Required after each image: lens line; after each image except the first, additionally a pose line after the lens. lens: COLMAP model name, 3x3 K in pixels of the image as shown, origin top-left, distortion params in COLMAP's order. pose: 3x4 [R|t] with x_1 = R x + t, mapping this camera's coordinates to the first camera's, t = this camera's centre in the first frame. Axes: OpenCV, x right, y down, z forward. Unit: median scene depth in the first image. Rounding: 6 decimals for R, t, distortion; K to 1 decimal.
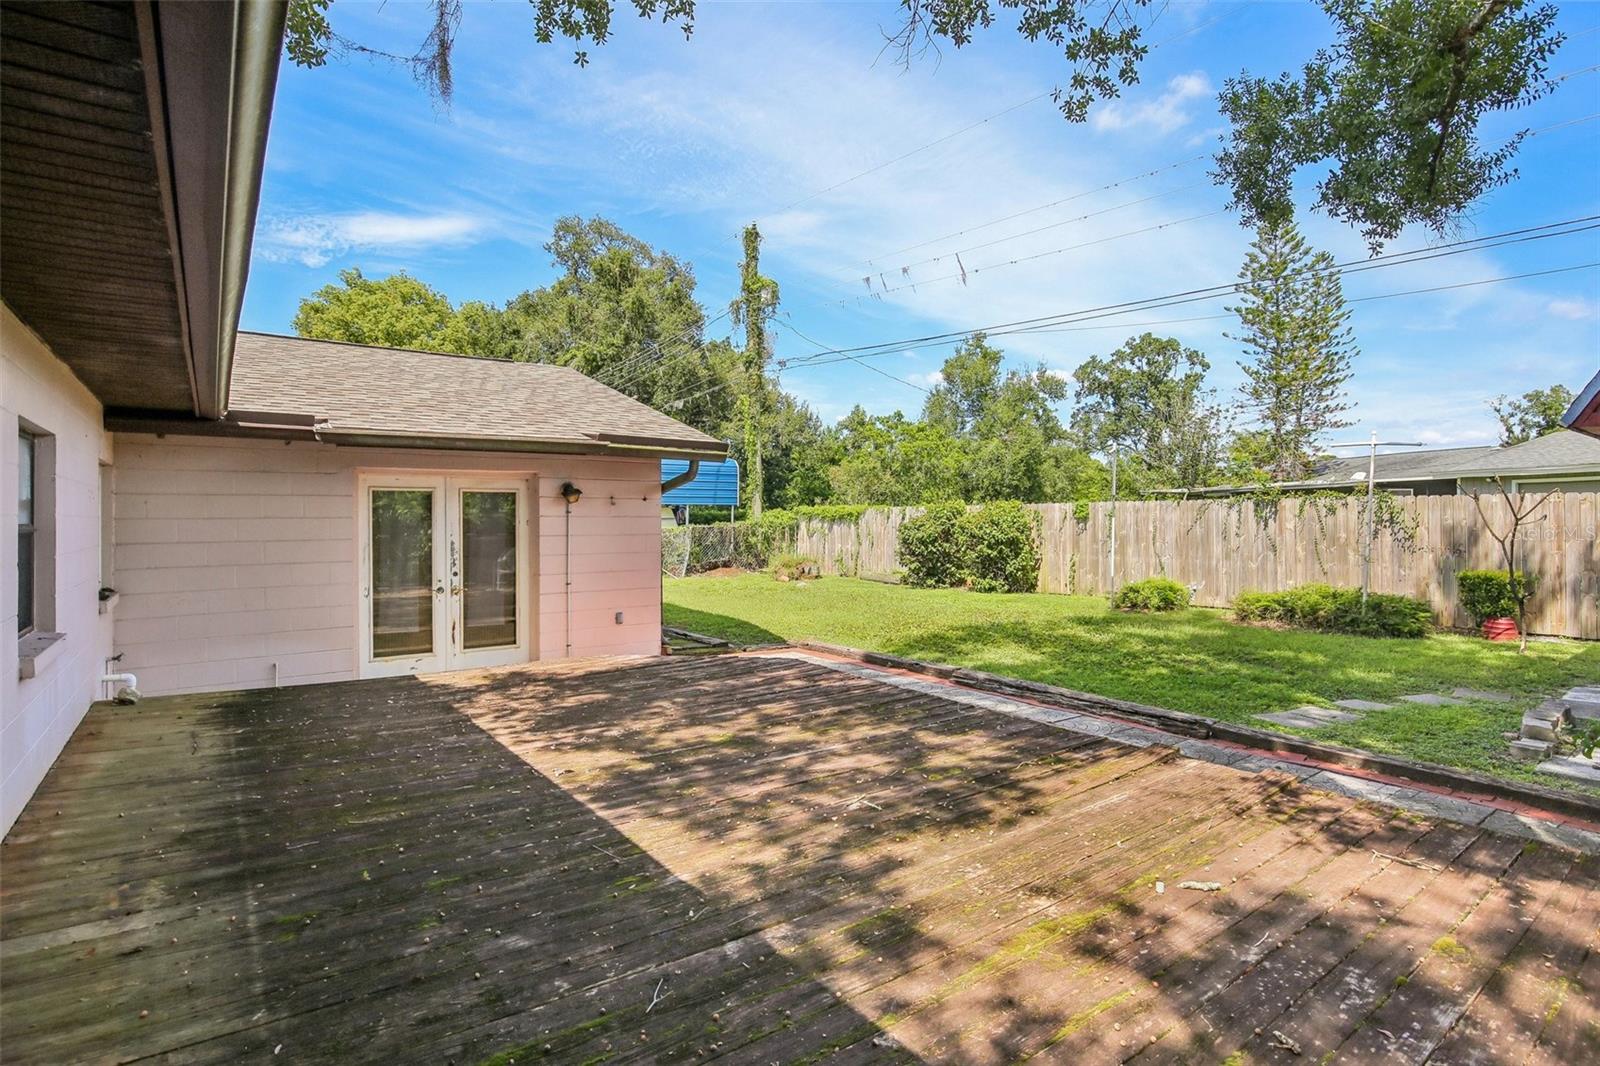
lens RADIAL K [[805.1, 0, 800.0], [0, 805.1, 533.0], [0, 0, 1]] dist [-0.015443, 0.000364]
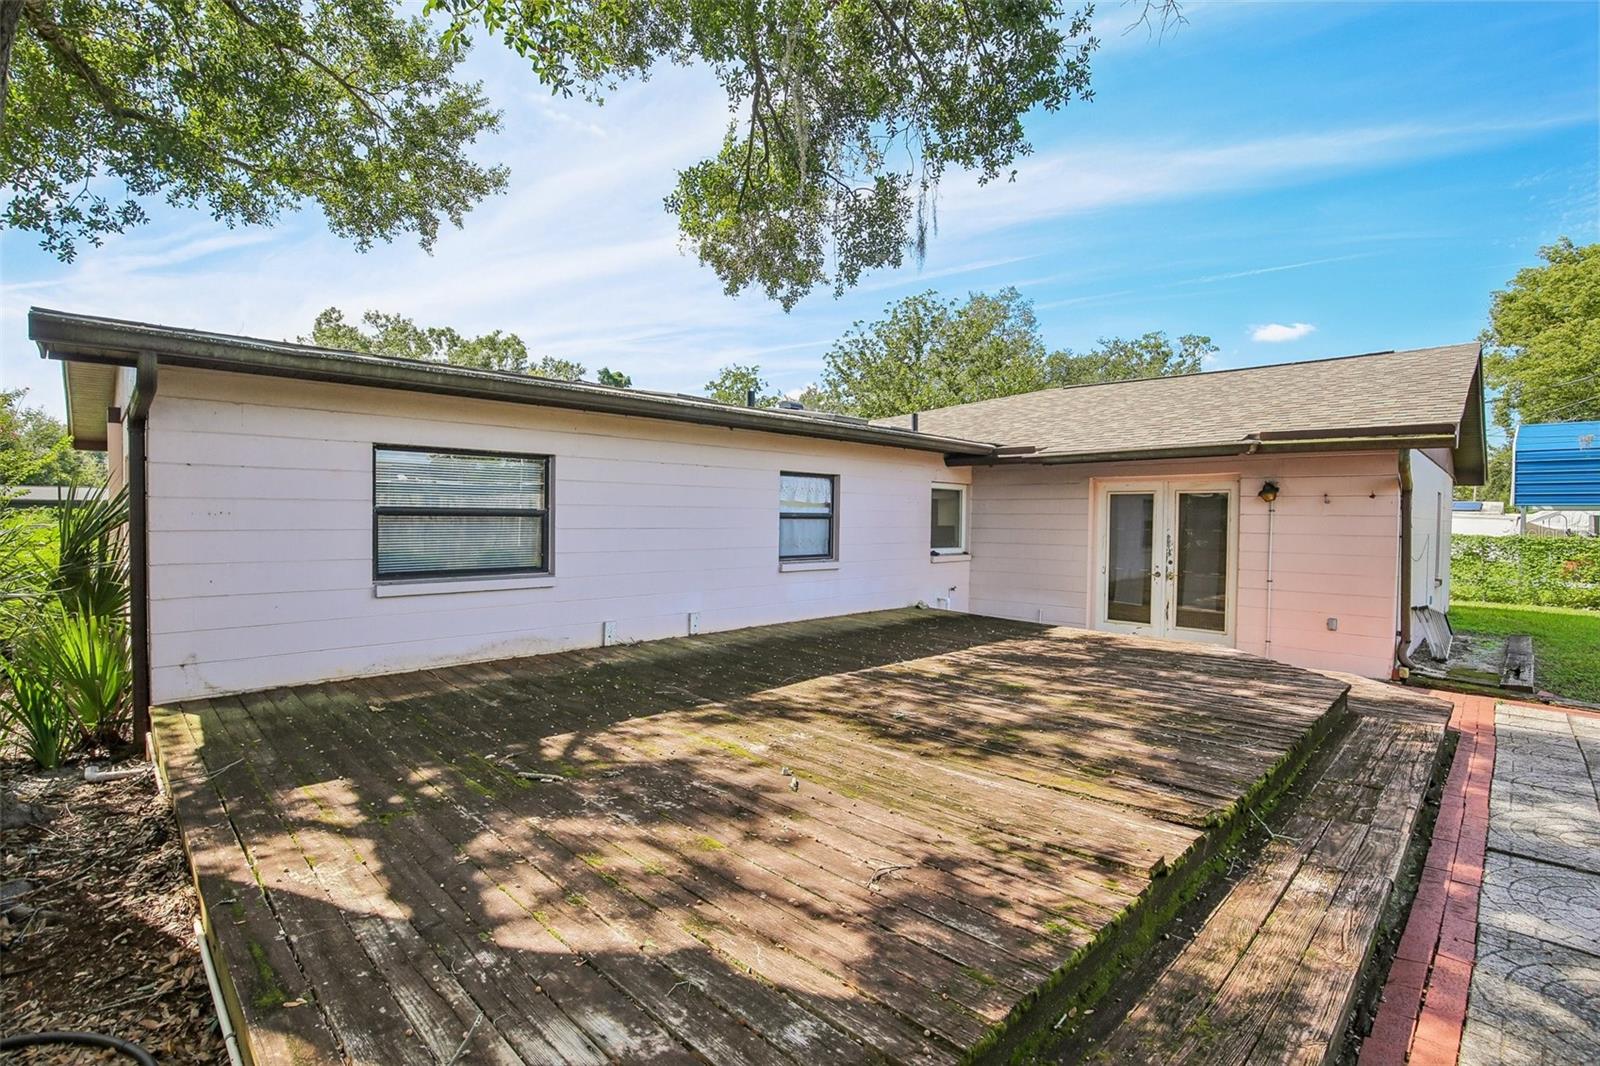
lens RADIAL K [[742.4, 0, 793.9], [0, 742.4, 530.3], [0, 0, 1]] dist [-0.004466, 0.000066]
pose [[0.140864, 0.022391, -0.989776, 1.350764], [-0.032556, 0.999308, 0.017974, 0.004223], [0.989493, 0.029692, 0.141496, 0.650497]]
